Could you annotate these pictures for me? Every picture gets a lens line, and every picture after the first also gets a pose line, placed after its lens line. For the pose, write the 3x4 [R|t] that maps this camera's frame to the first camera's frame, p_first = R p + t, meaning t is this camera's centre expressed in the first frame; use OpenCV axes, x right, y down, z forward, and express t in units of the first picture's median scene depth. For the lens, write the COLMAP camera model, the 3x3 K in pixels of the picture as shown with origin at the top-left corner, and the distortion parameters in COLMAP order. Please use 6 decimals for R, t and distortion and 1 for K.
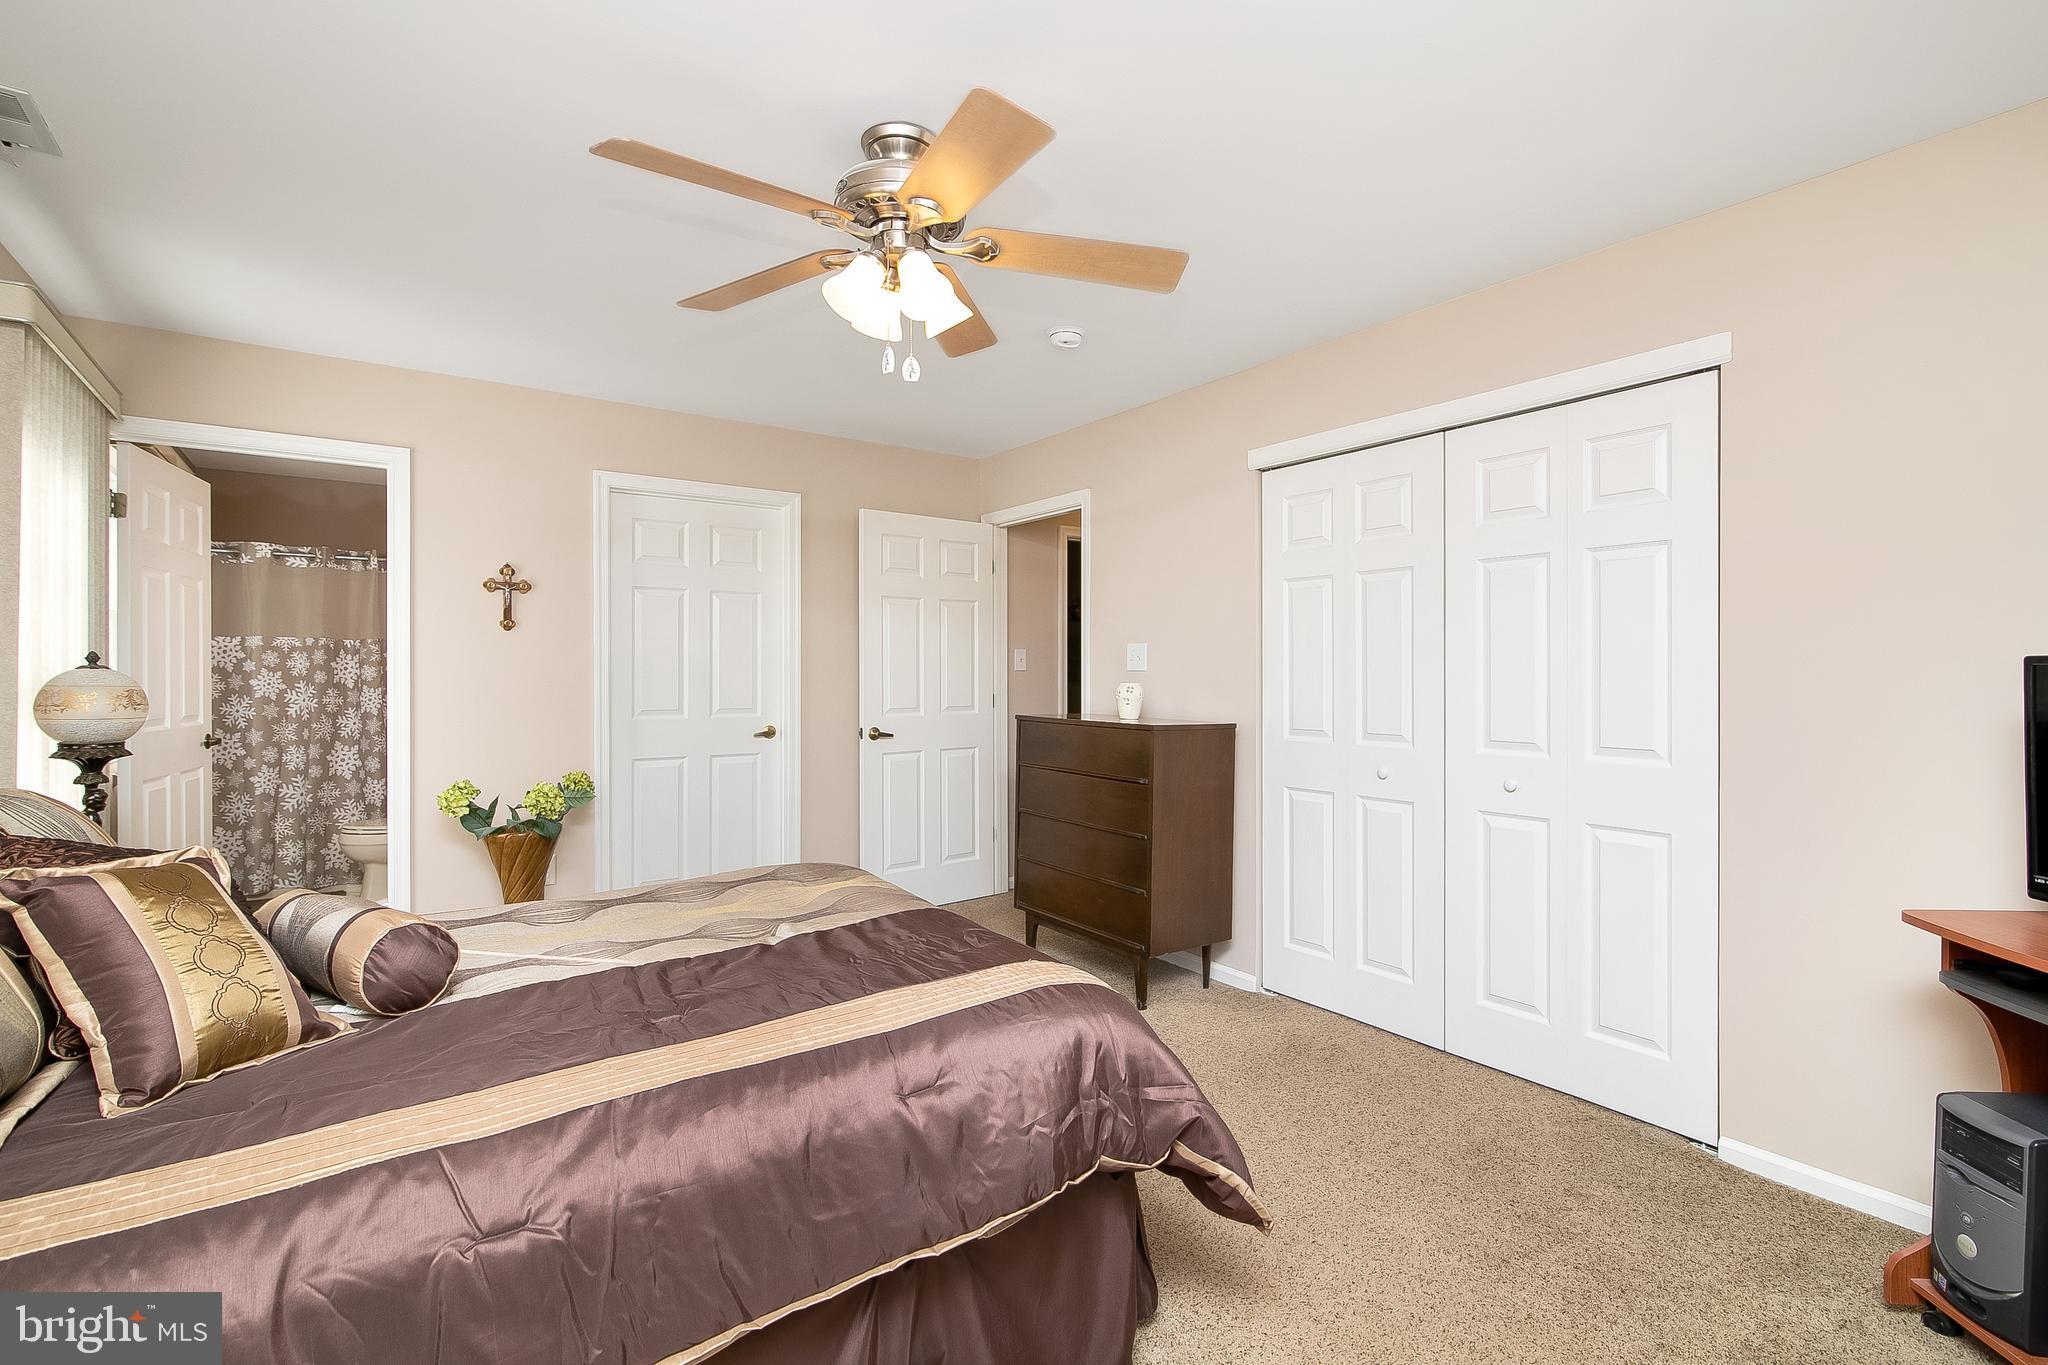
lens RADIAL K [[932.1, 0, 1028.5], [0, 932.1, 658.2], [0, 0, 1]] dist [-0.008129, 0.002274]
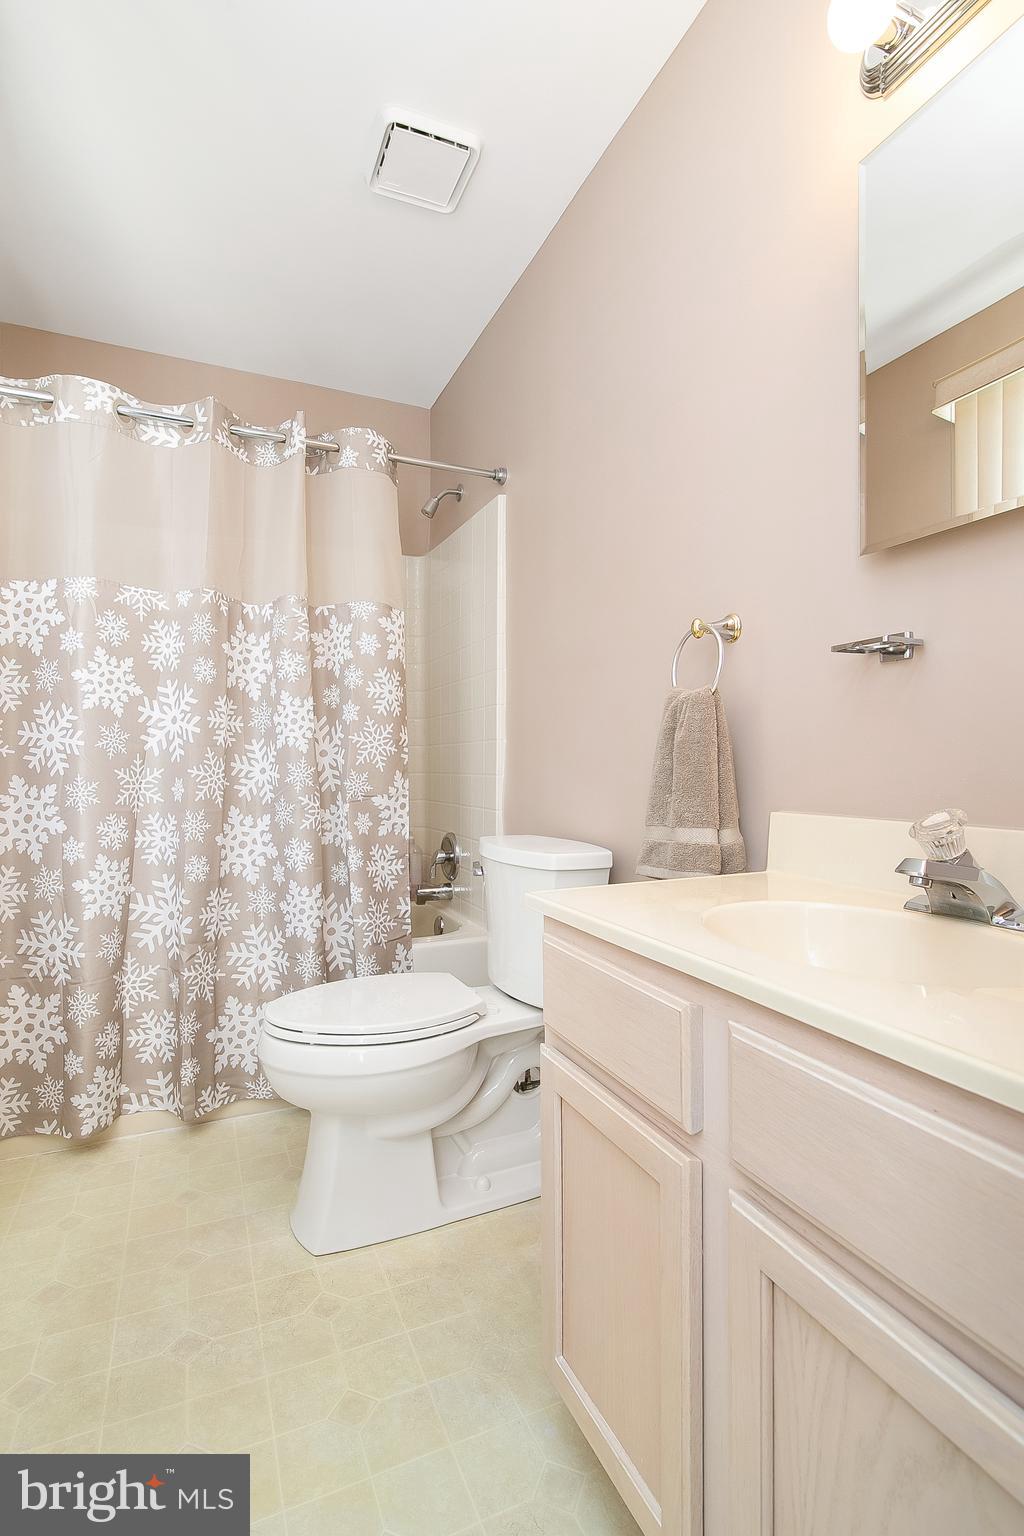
lens RADIAL K [[699.1, 0, 489.9], [0, 699.1, 751.8], [0, 0, 1]] dist [-0.008129, 0.002274]
pose [[0.971907, -0.001173, -0.235361, -0.539247], [0.002700, 0.999977, 0.006164, 0.060381], [0.235348, -0.006626, 0.971889, 0.690178]]
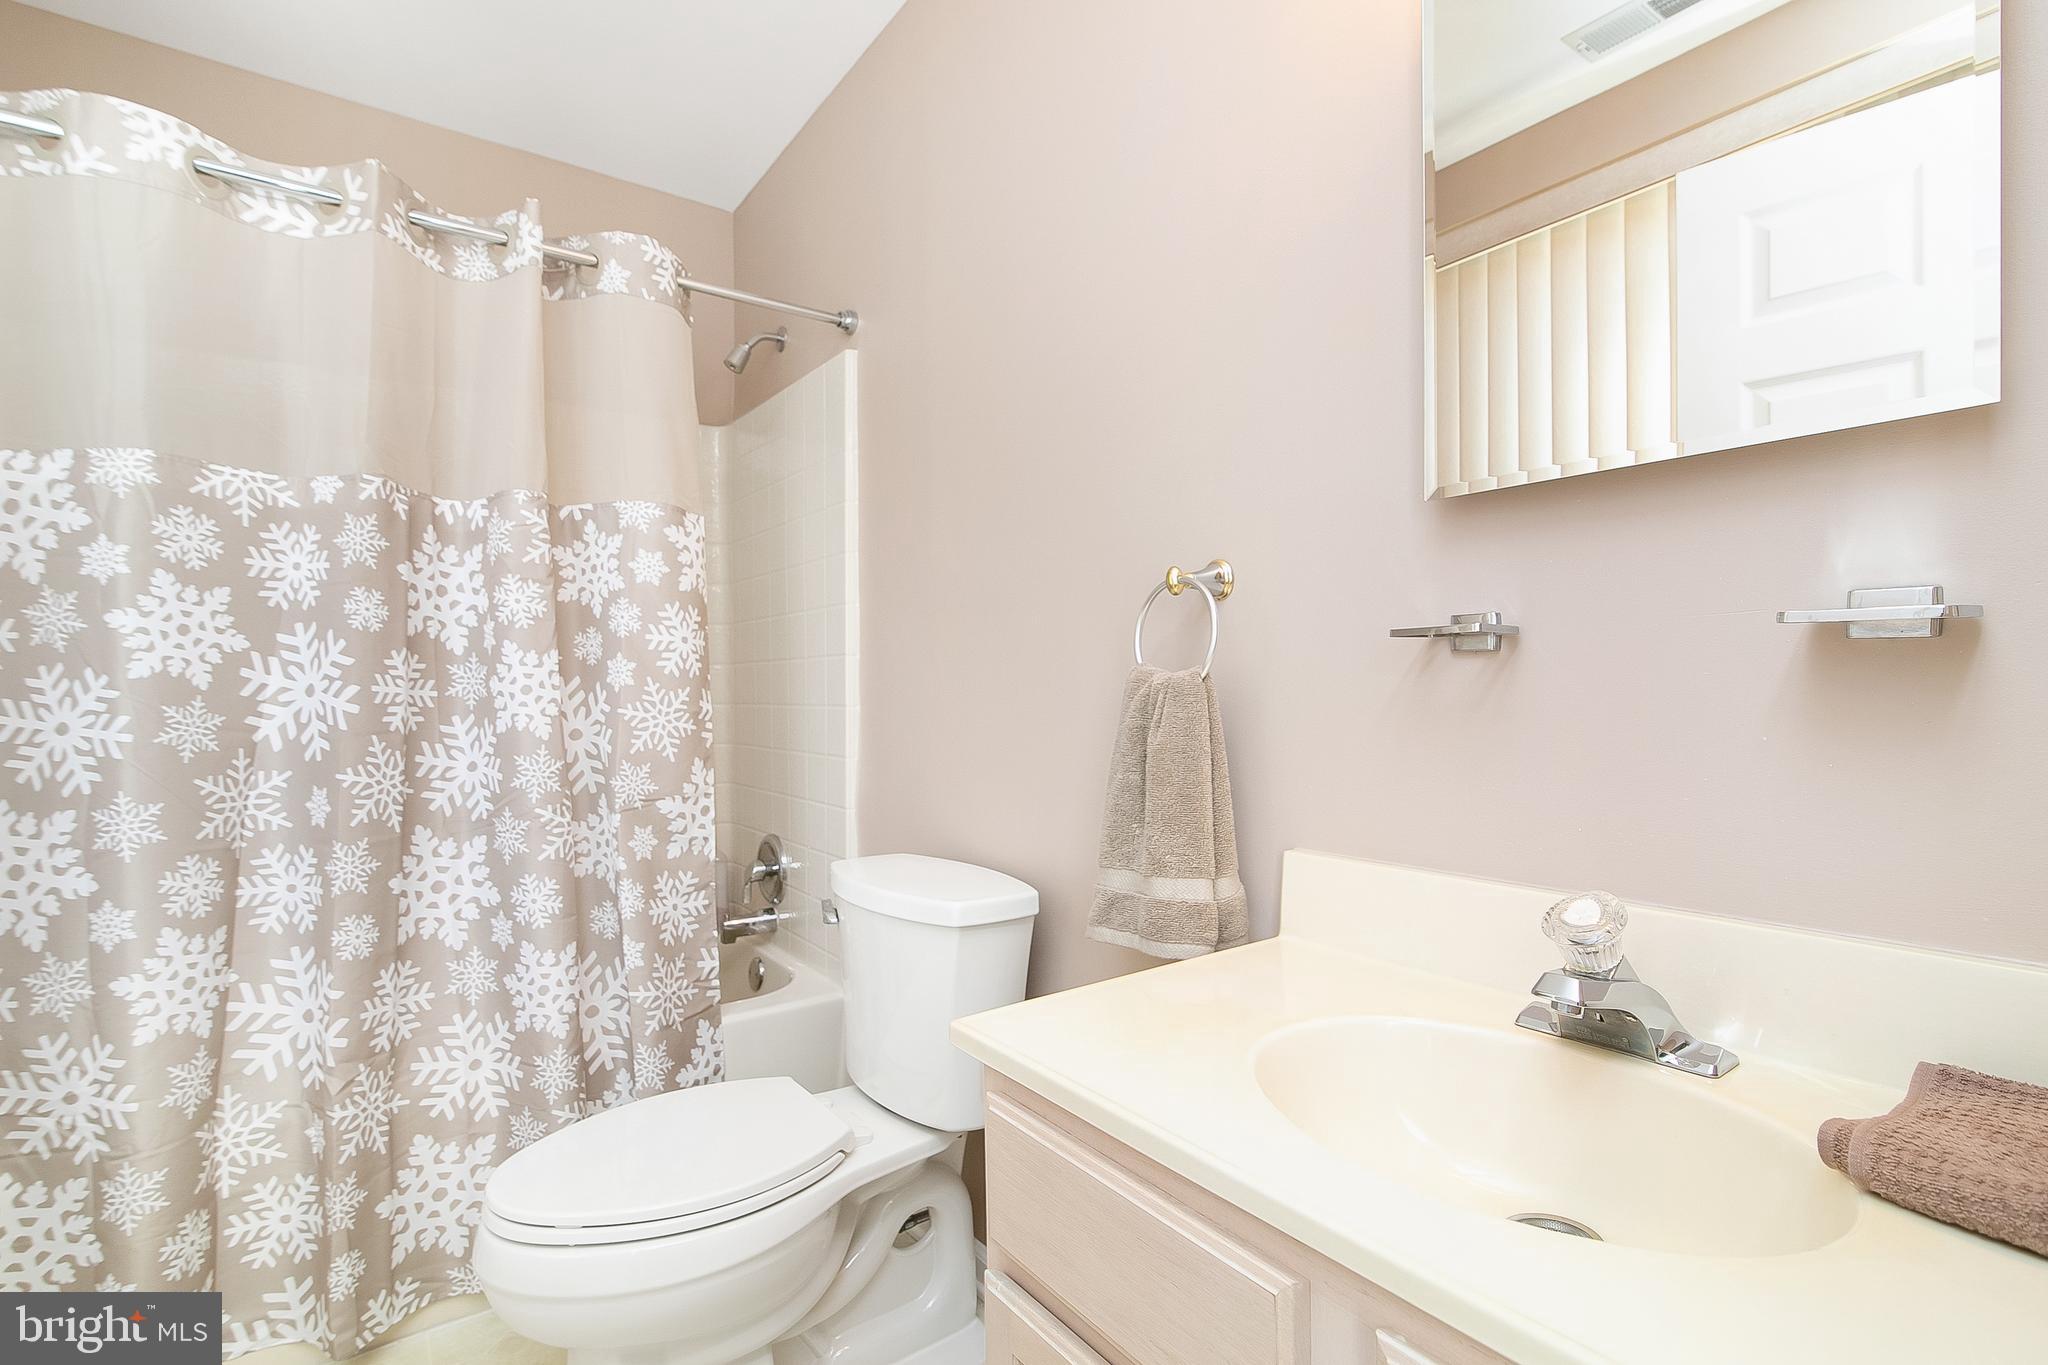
lens RADIAL K [[932.1, 0, 1016.3], [0, 932.1, 682.3], [0, 0, 1]] dist [-0.008129, 0.002274]
pose [[0.999840, -0.010603, -0.014418, -0.558970], [0.010715, 0.999913, 0.007673, 0.043088], [0.014335, -0.007826, 0.999867, 0.717058]]
